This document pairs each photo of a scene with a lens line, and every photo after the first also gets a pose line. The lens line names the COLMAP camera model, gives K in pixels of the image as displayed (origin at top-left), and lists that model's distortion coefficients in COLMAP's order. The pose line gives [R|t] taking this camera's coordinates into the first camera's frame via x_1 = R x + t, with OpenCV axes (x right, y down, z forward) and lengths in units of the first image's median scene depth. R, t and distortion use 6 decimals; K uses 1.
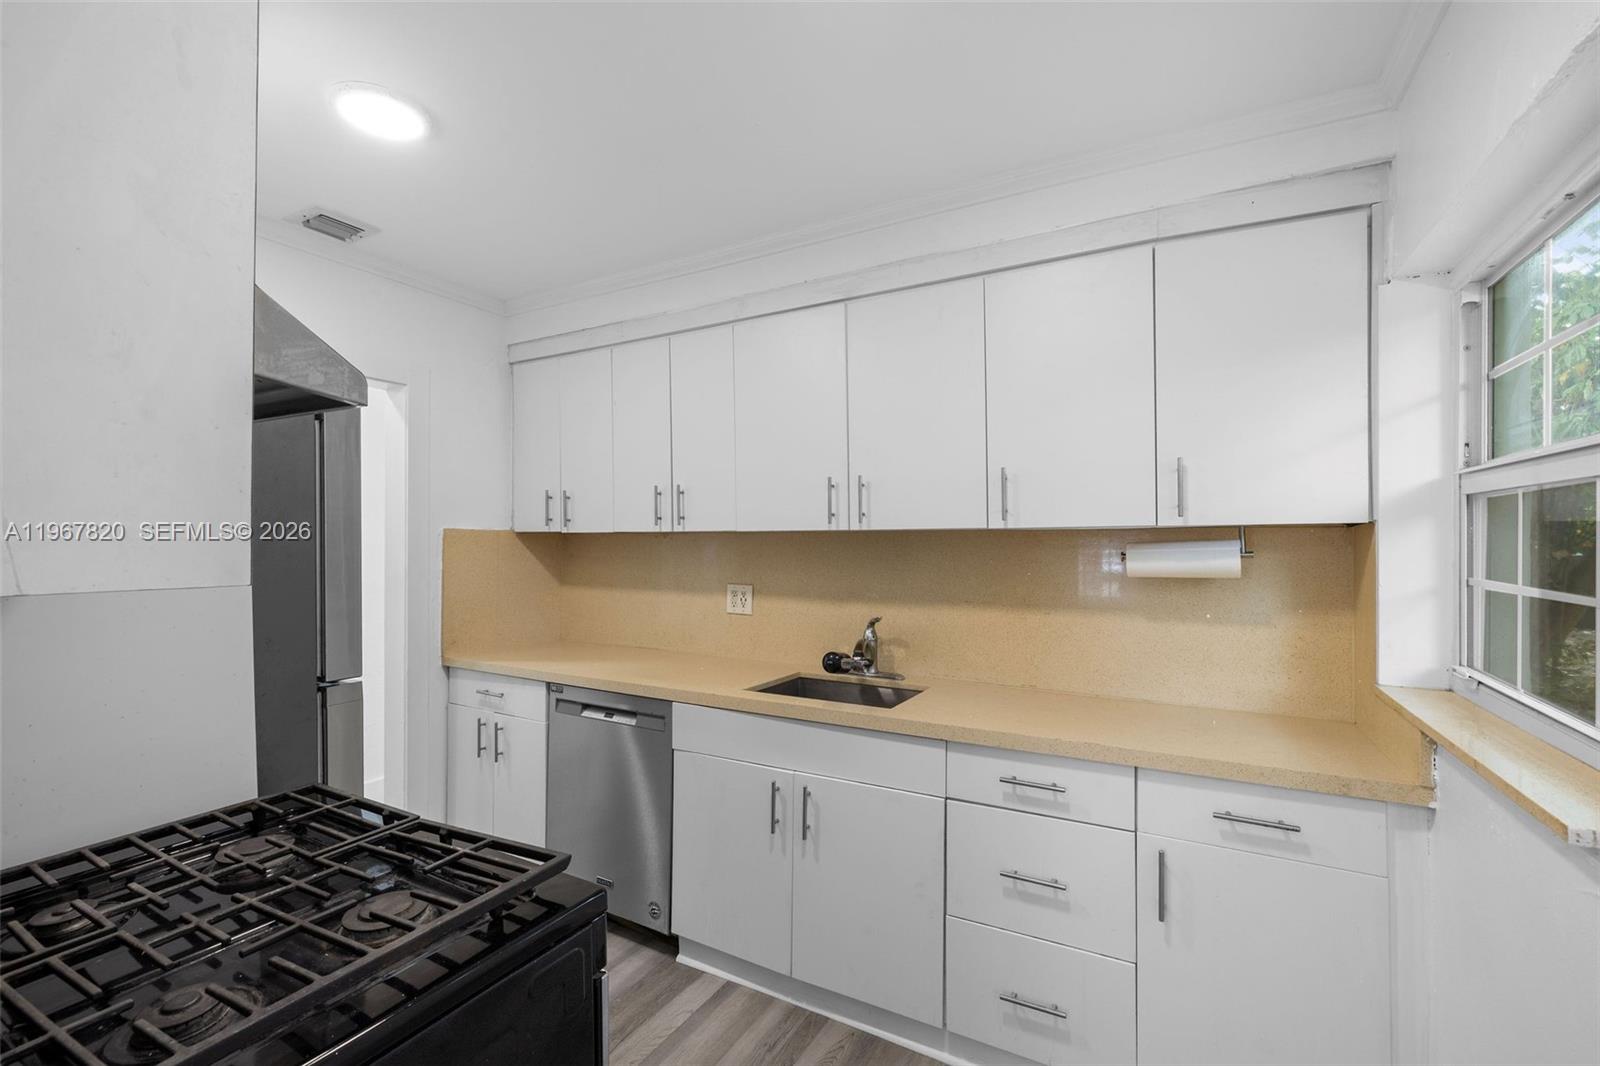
lens RADIAL K [[684.2, 0, 804.1], [0, 684.2, 544.0], [0, 0, 1]] dist [-0.004114, 0.000180]
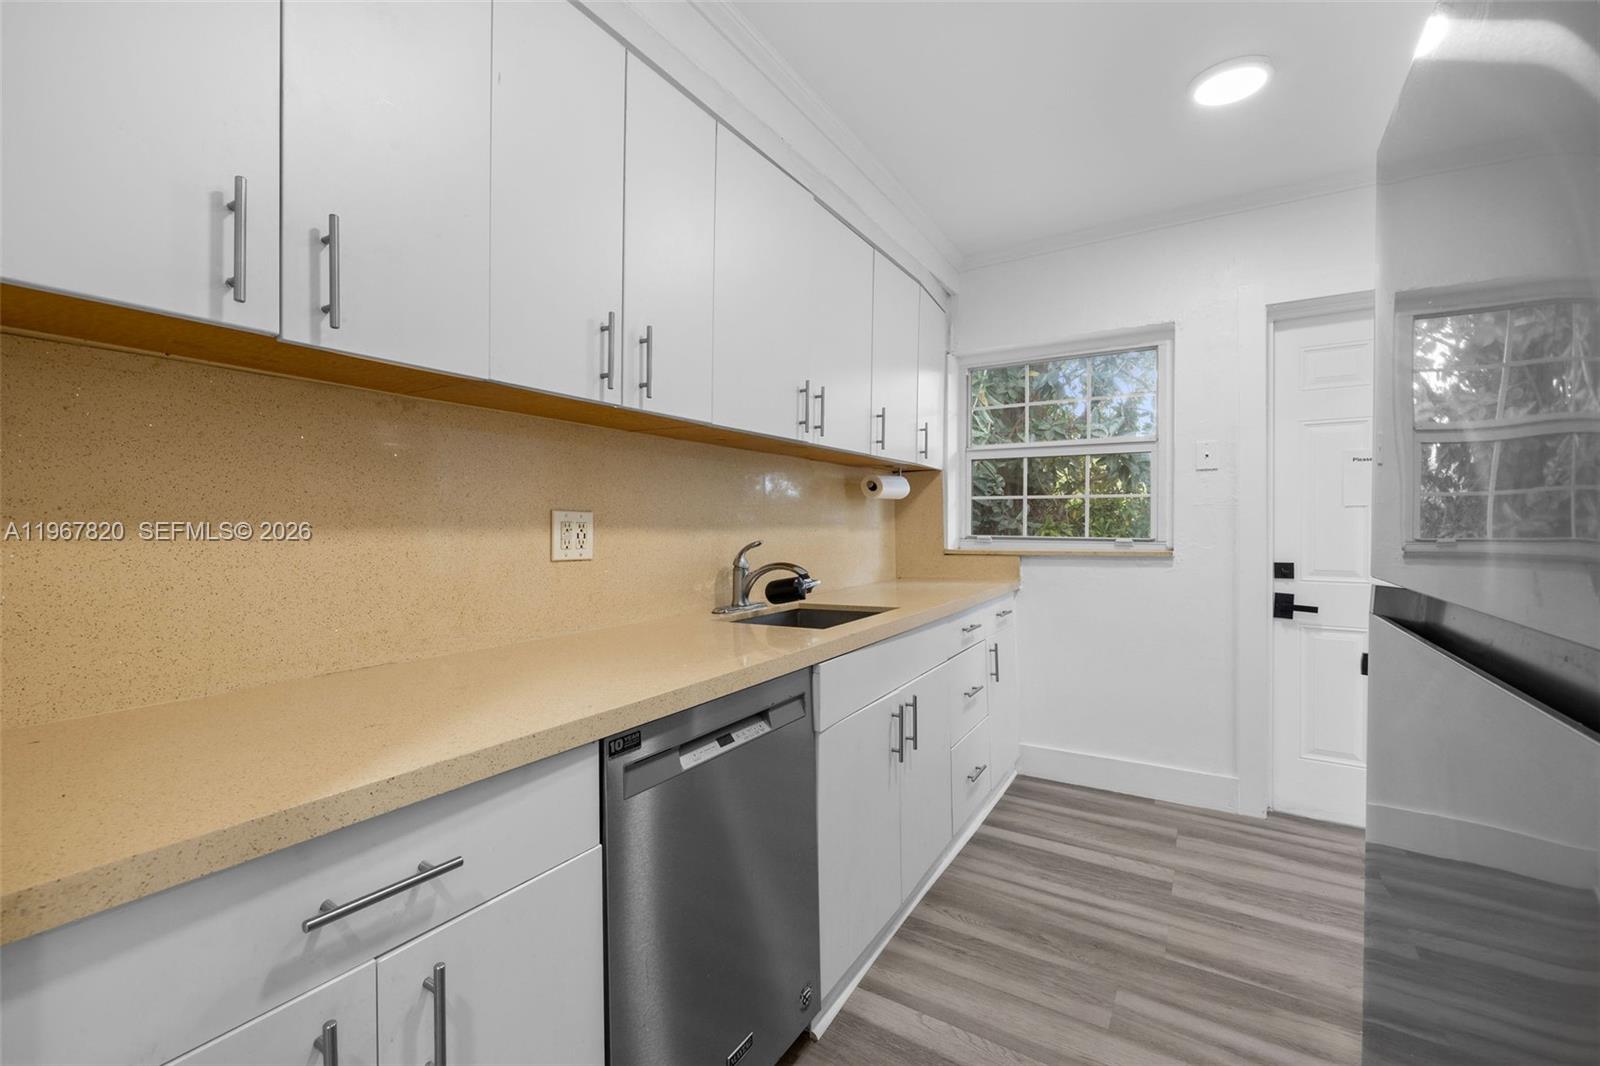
lens RADIAL K [[669.9, 0, 792.3], [0, 669.9, 532.3], [0, 0, 1]] dist [0.000030, -0.000118]
pose [[0.041068, -0.012594, 0.999077, -0.965883], [0.004393, 0.999913, 0.012424, 0.102299], [-0.999147, 0.003879, 0.041120, 1.125741]]
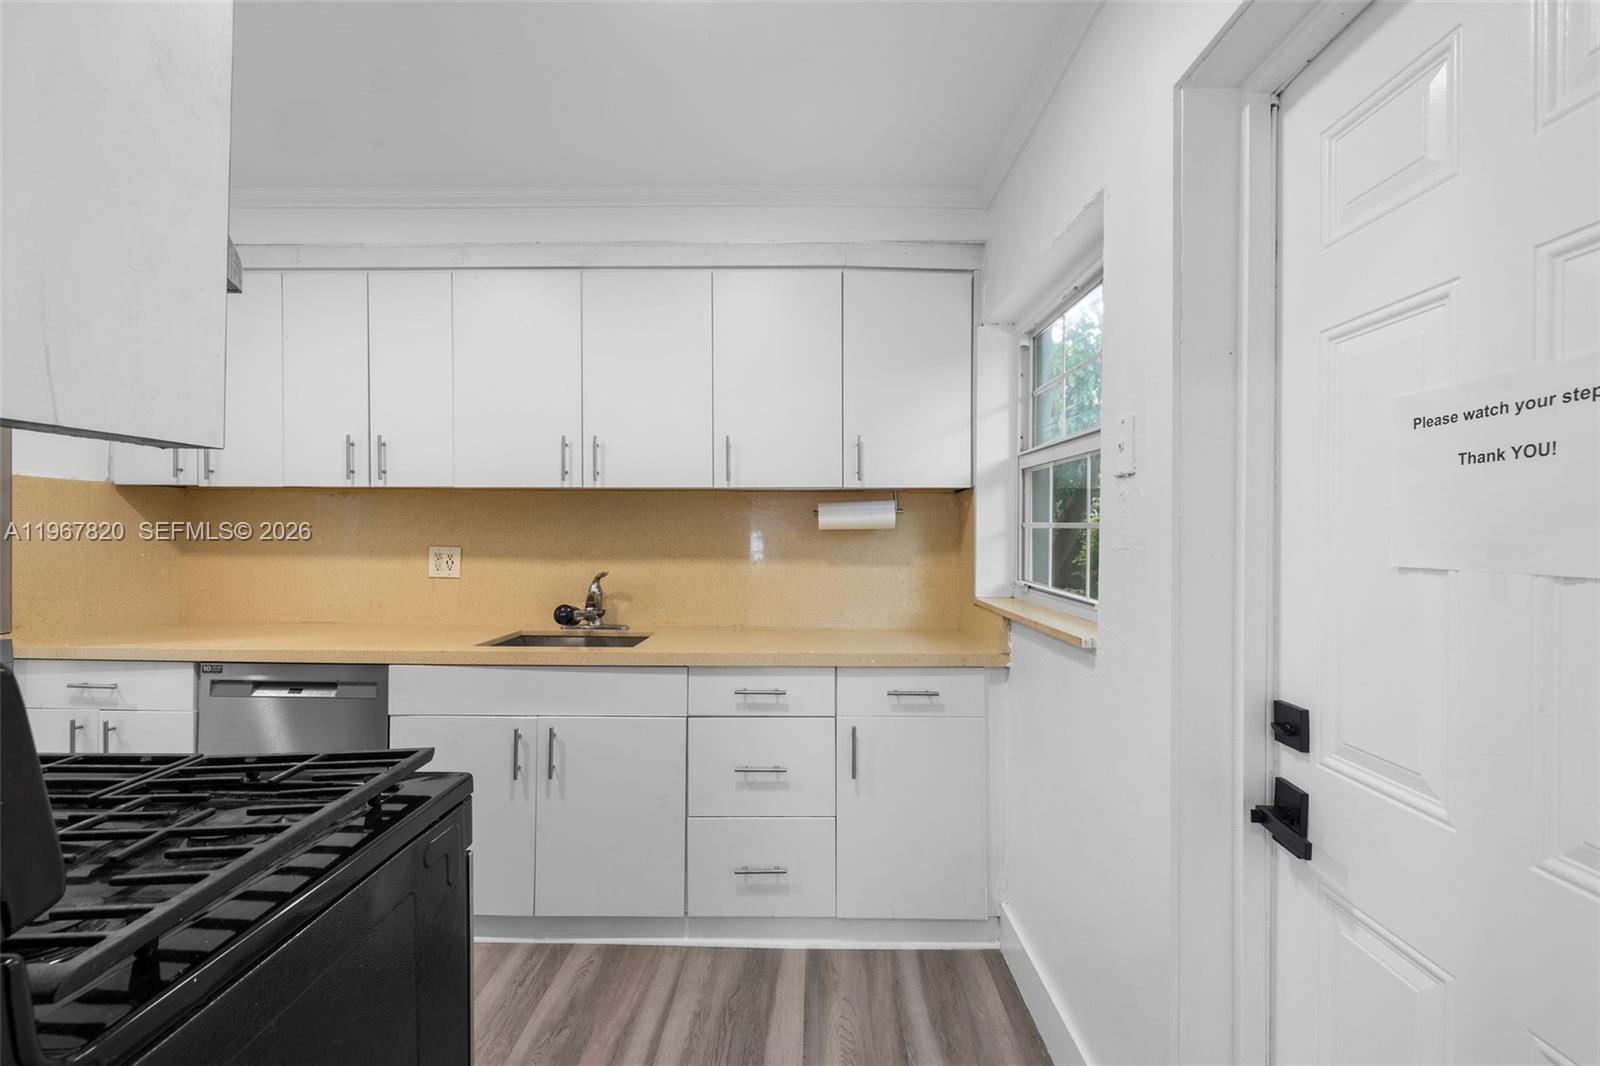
lens RADIAL K [[675.6, 0, 798.5], [0, 675.6, 536.8], [0, 0, 1]] dist [-0.001711, -0.000250]
pose [[0.879756, -0.000719, 0.475425, -0.155156], [-0.003012, 0.999970, 0.007086, 0.053613], [-0.475416, -0.007666, 0.879728, -0.084527]]
